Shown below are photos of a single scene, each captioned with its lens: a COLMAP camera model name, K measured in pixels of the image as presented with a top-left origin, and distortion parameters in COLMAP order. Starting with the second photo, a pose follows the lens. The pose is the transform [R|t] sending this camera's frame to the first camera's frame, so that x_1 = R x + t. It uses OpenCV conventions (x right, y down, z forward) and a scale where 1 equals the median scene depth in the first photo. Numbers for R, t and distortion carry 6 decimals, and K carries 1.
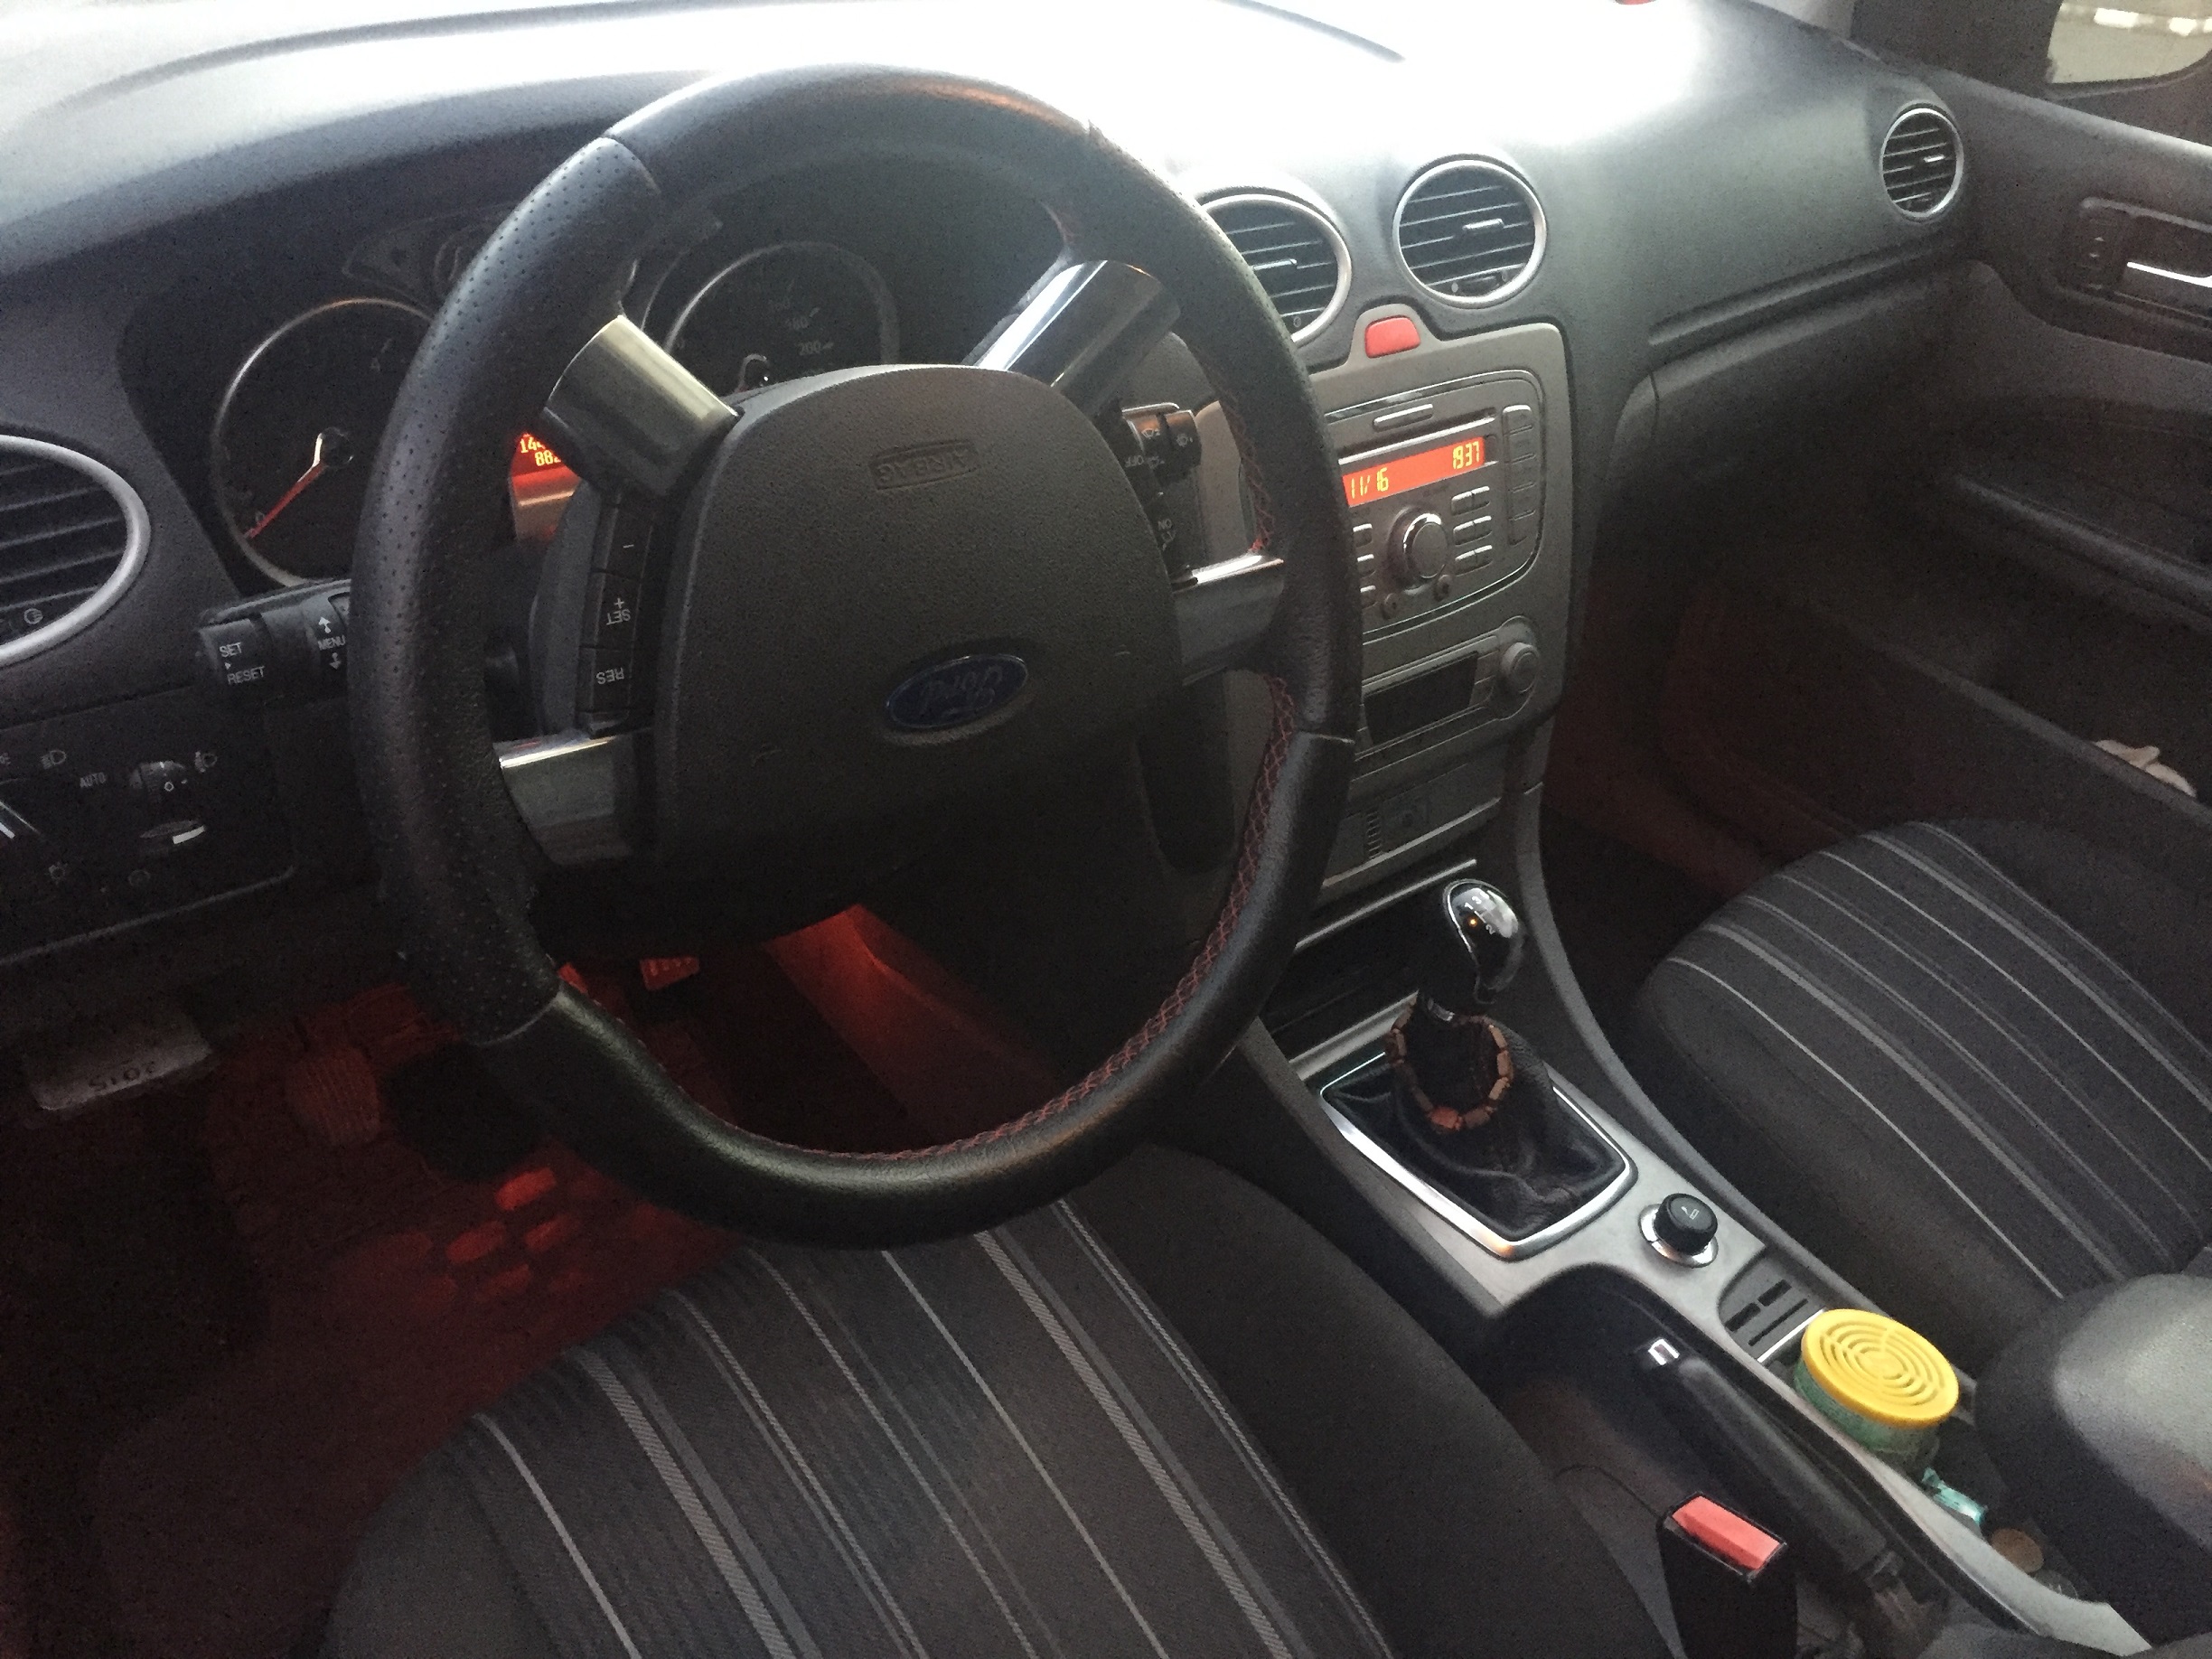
lens RADIAL K [[1861.8, 0, 1104.9], [0, 1861.8, 831.5], [0, 0, 1]] dist [-0.000378, 0.000398]
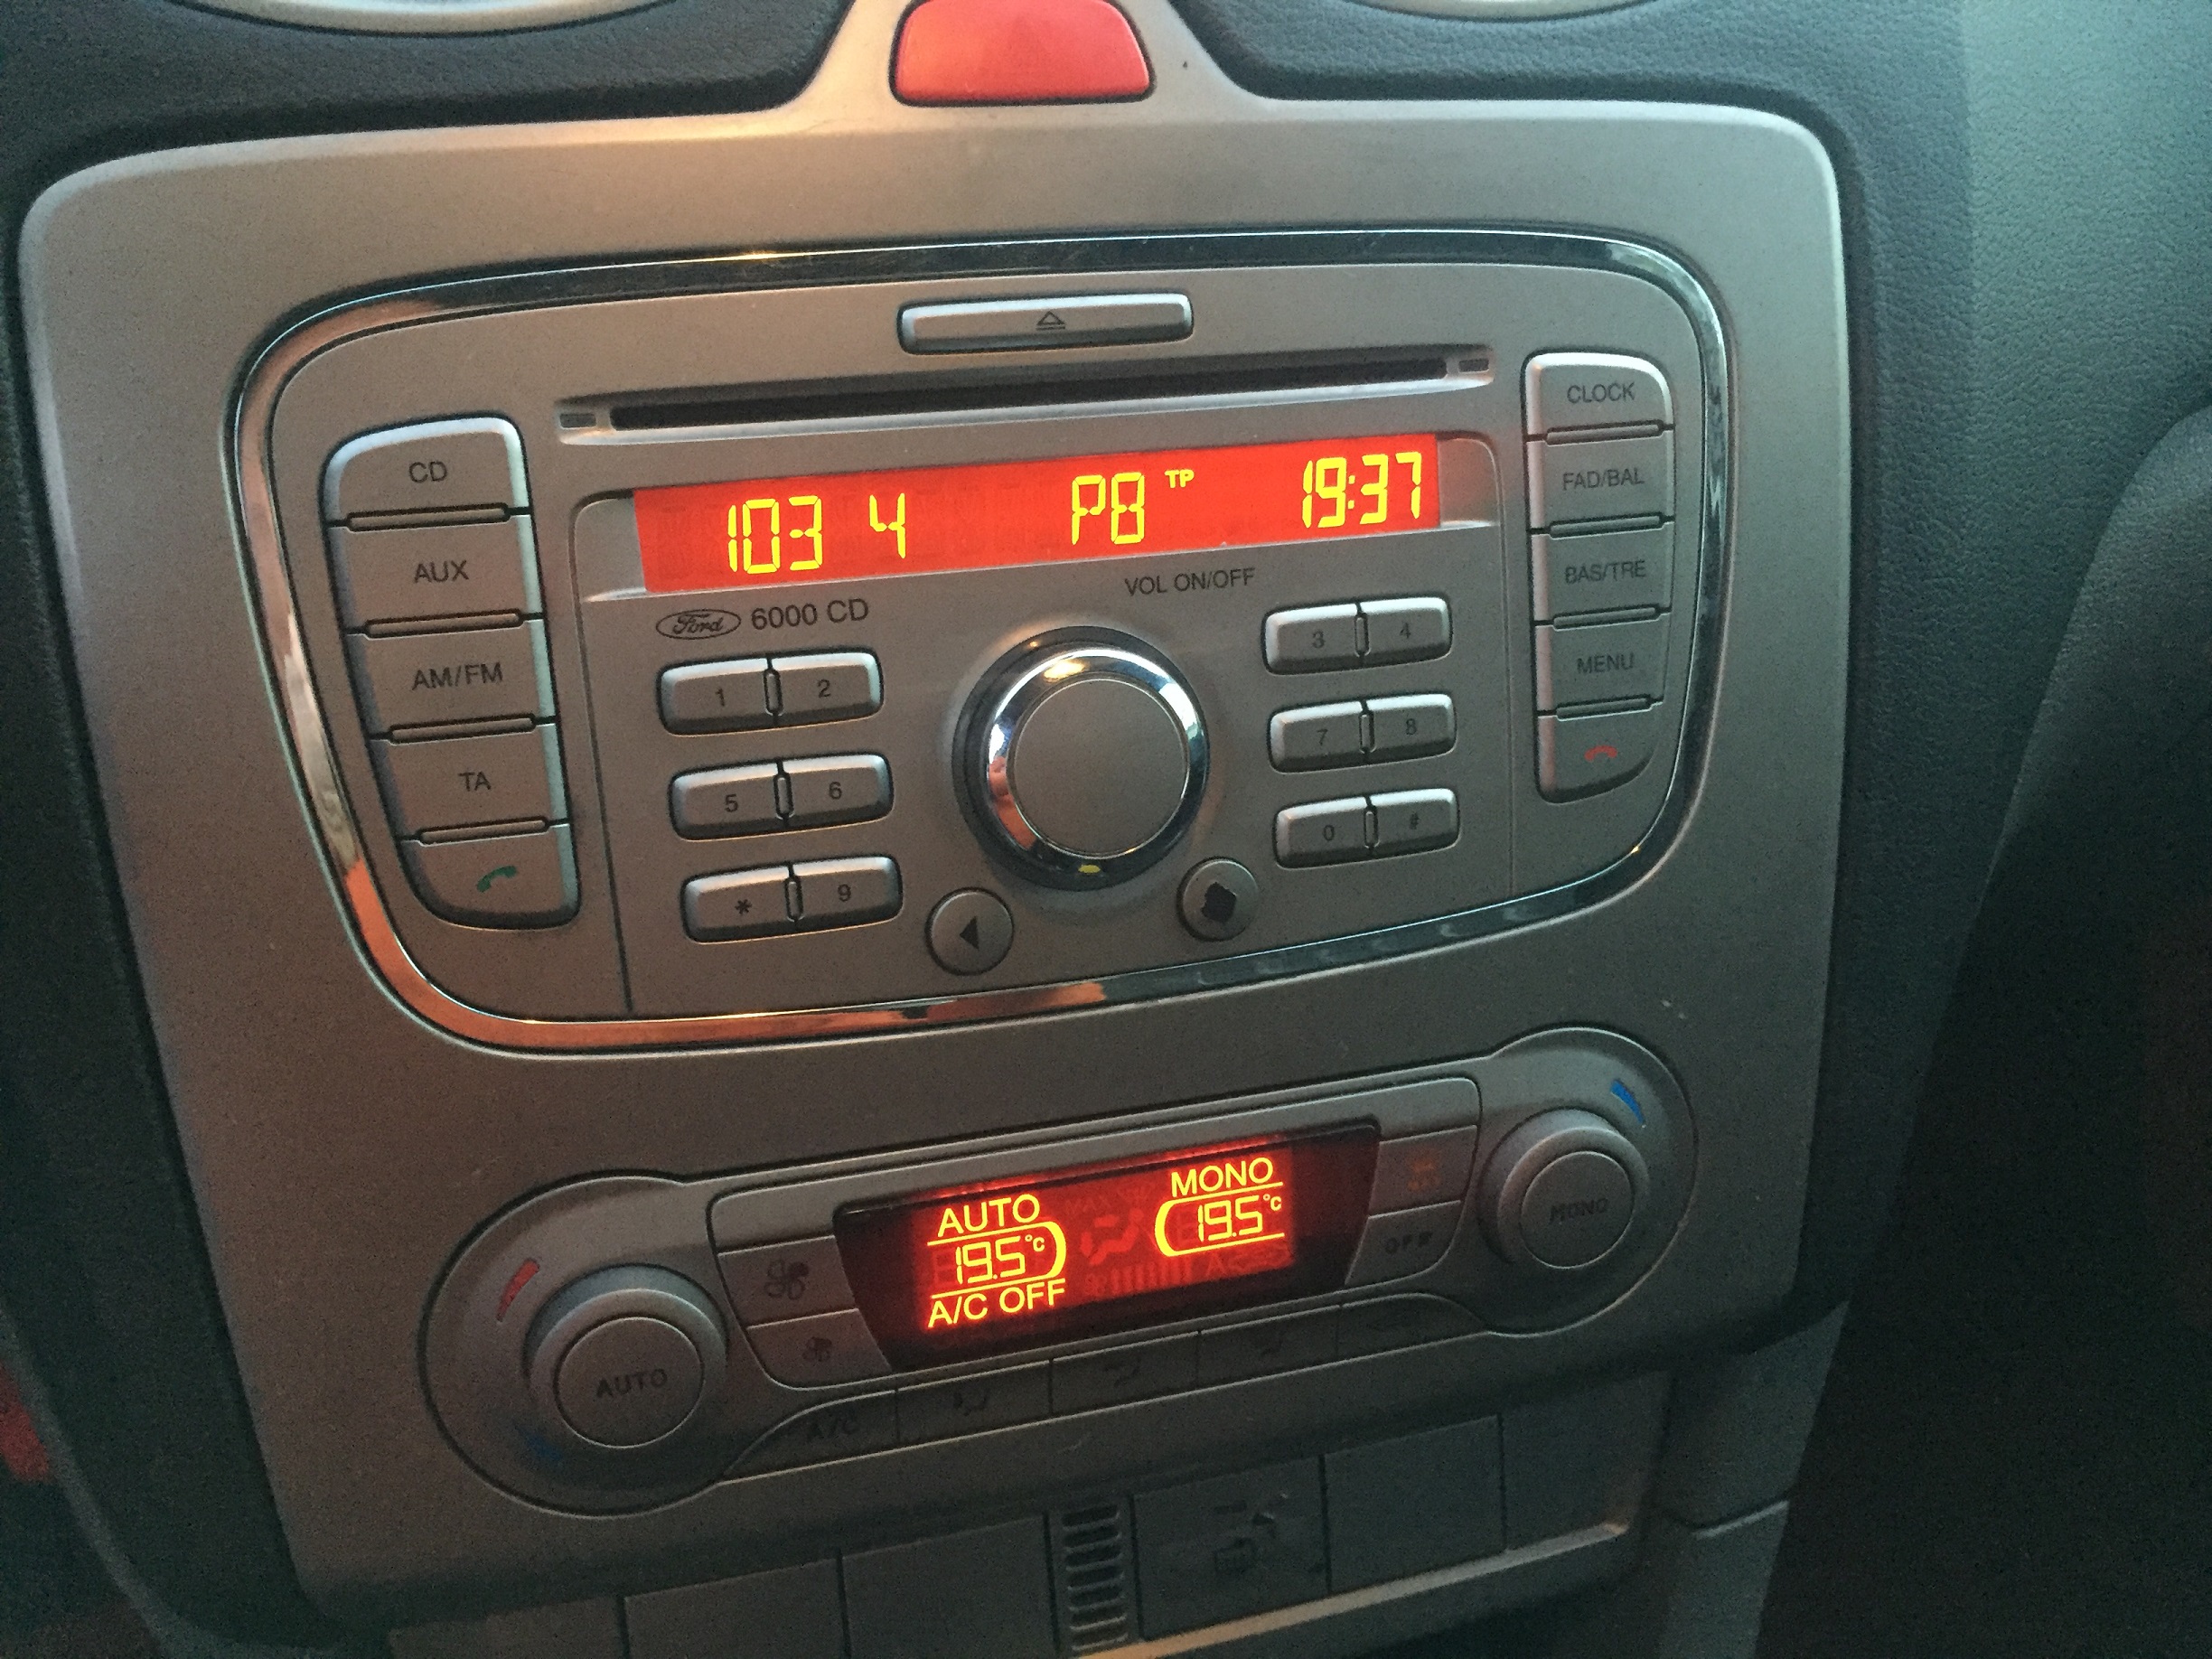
lens RADIAL K [[1861.8, 0, 1107.1], [0, 1861.8, 826.0], [0, 0, 1]] dist [-0.000378, 0.000398]
pose [[0.894685, 0.127627, -0.428077, 0.282682], [-0.179411, 0.980291, -0.082708, -0.110062], [0.409084, 0.150799, 0.899950, 0.685452]]
